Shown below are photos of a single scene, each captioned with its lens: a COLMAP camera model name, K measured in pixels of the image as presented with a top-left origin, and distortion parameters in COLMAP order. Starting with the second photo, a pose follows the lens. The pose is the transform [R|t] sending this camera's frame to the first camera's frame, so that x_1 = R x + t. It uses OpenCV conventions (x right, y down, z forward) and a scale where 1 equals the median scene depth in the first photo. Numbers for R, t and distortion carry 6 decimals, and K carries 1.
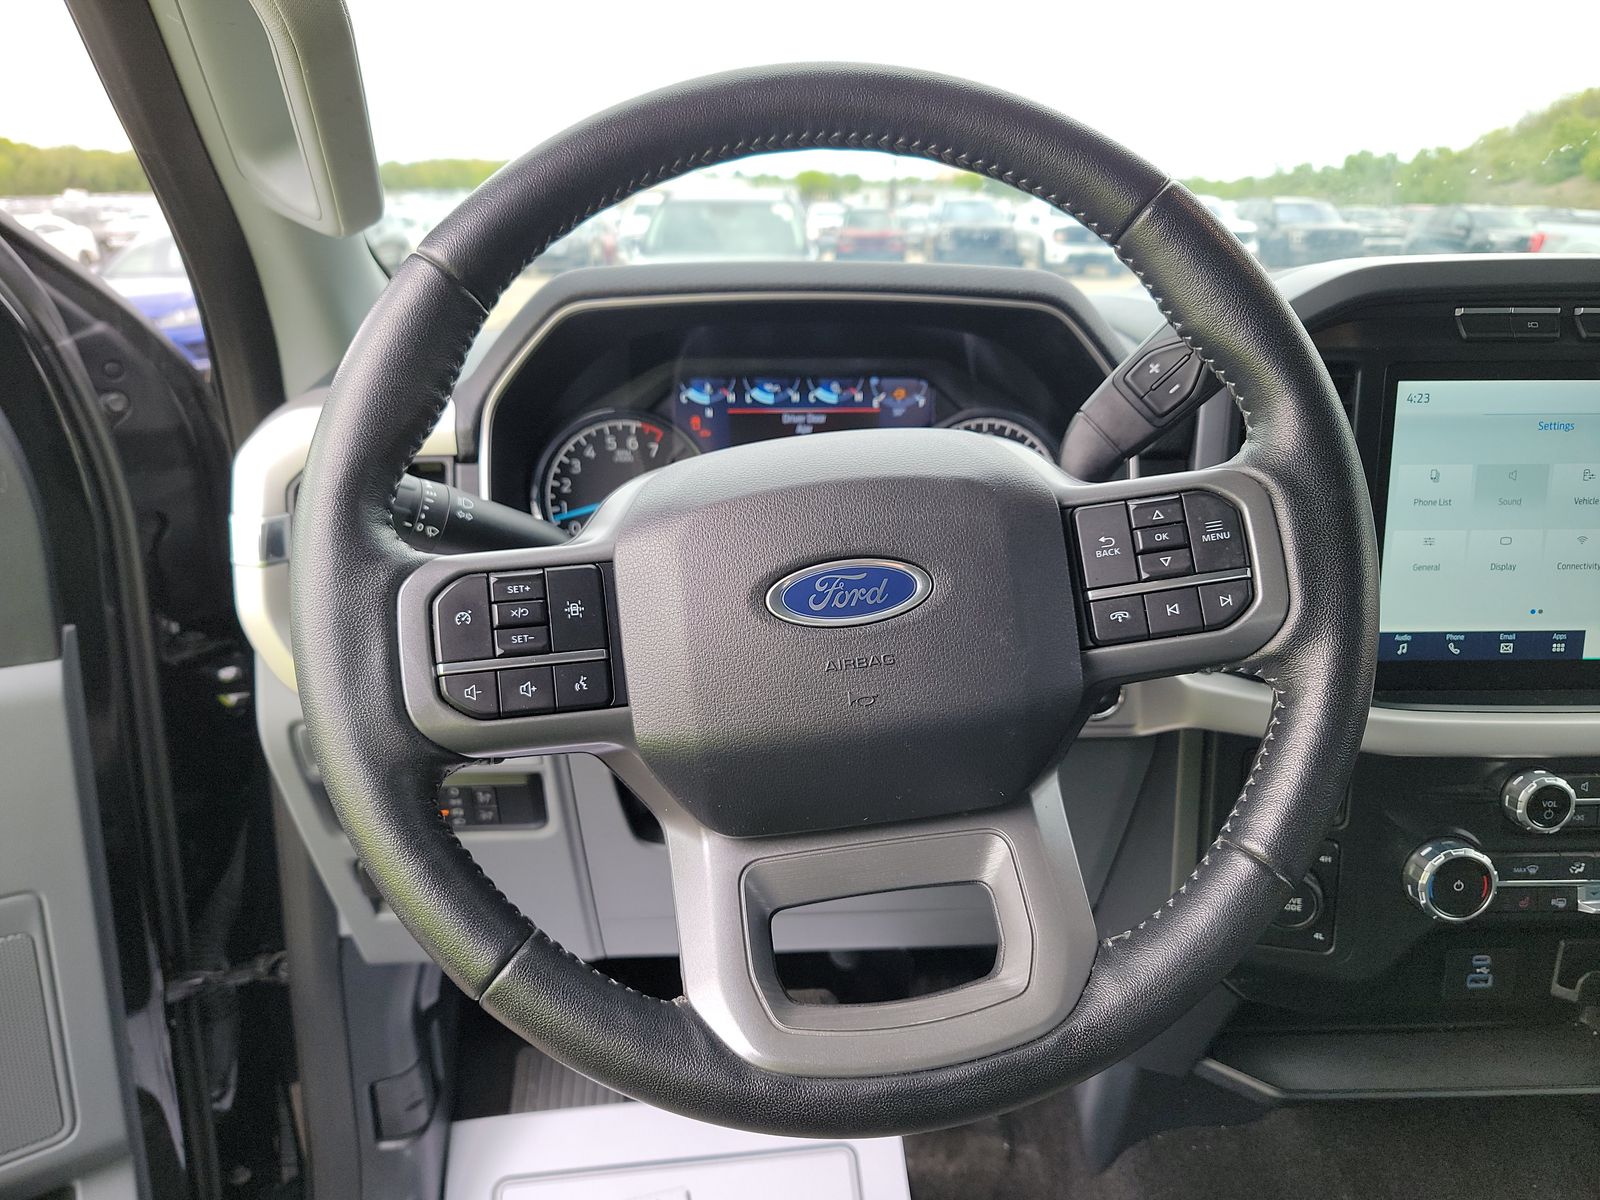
lens RADIAL K [[1125.0, 0, 799.5], [0, 1125.0, 609.8], [0, 0, 1]] dist [0.064281, 0.010061]
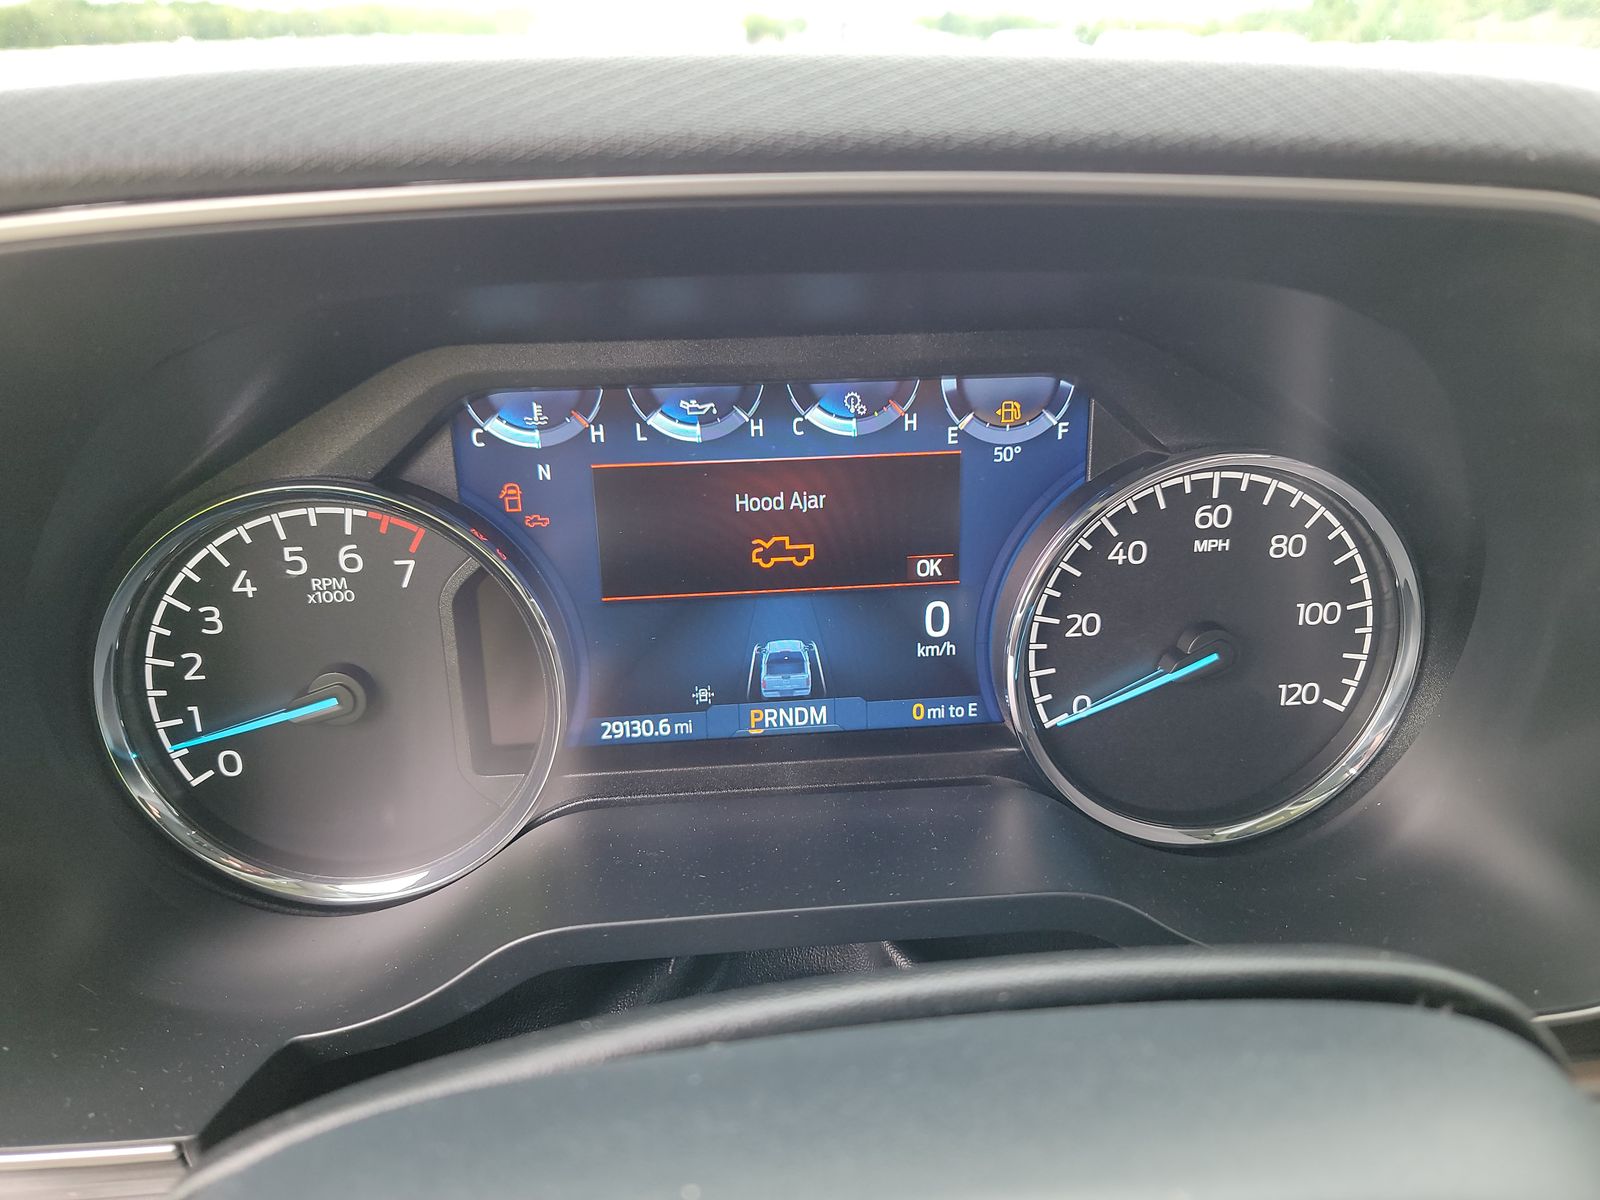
lens RADIAL K [[1125.0, 0, 797.0], [0, 1125.0, 606.7], [0, 0, 1]] dist [0.064281, 0.010061]
pose [[0.998793, -0.035915, 0.033521, -0.004900], [0.032268, 0.994095, 0.103606, -0.176290], [-0.037044, -0.102399, 0.994053, 0.623637]]
